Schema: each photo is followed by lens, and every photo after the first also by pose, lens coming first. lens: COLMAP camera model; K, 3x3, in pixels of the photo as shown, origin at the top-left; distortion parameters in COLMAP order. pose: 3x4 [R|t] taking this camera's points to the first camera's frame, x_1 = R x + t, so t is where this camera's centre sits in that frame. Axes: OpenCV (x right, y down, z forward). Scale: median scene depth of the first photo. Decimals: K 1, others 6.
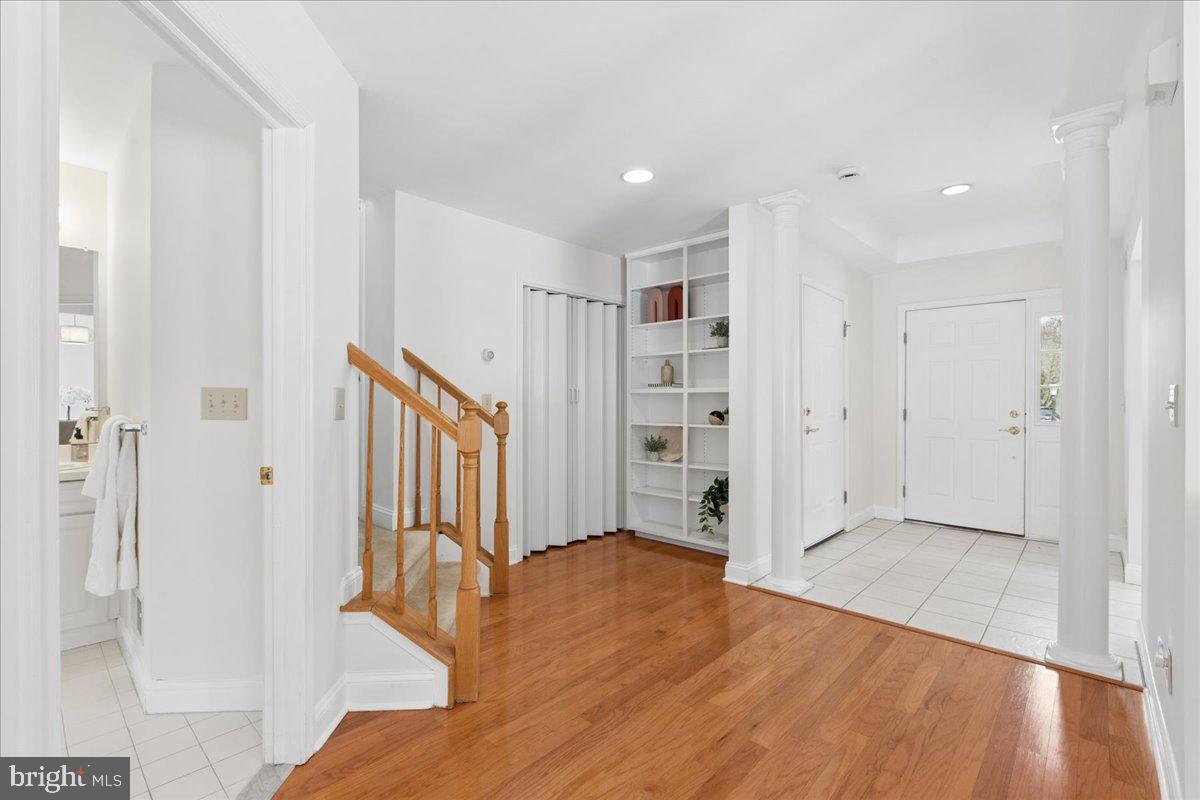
lens RADIAL K [[530.1, 0, 601.9], [0, 530.1, 399.7], [0, 0, 1]] dist [0.005077, -0.000776]
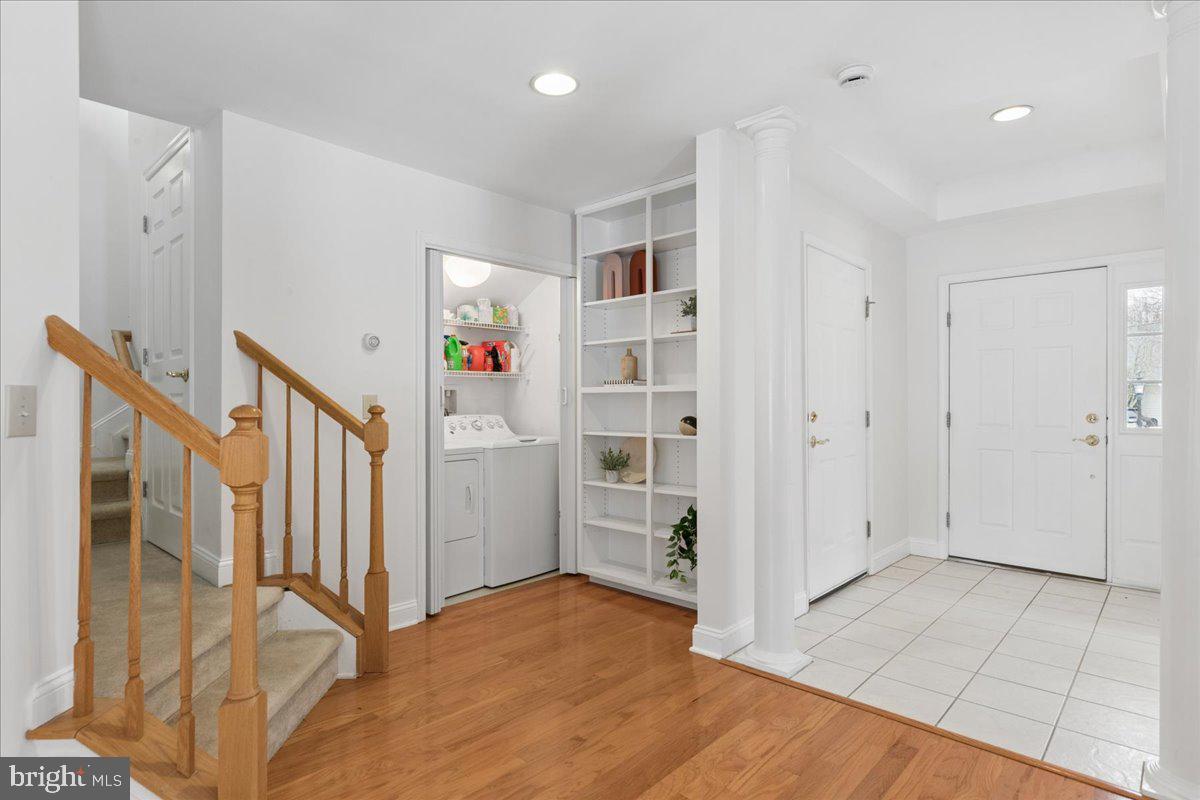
lens RADIAL K [[623.9, 0, 599.5], [0, 623.9, 403.3], [0, 0, 1]] dist [0.004368, 0.000240]
pose [[0.999968, -0.004406, -0.006632, 0.119026], [0.004427, 0.999985, 0.003193, -0.000706], [0.006618, -0.003223, 0.999973, 0.155879]]
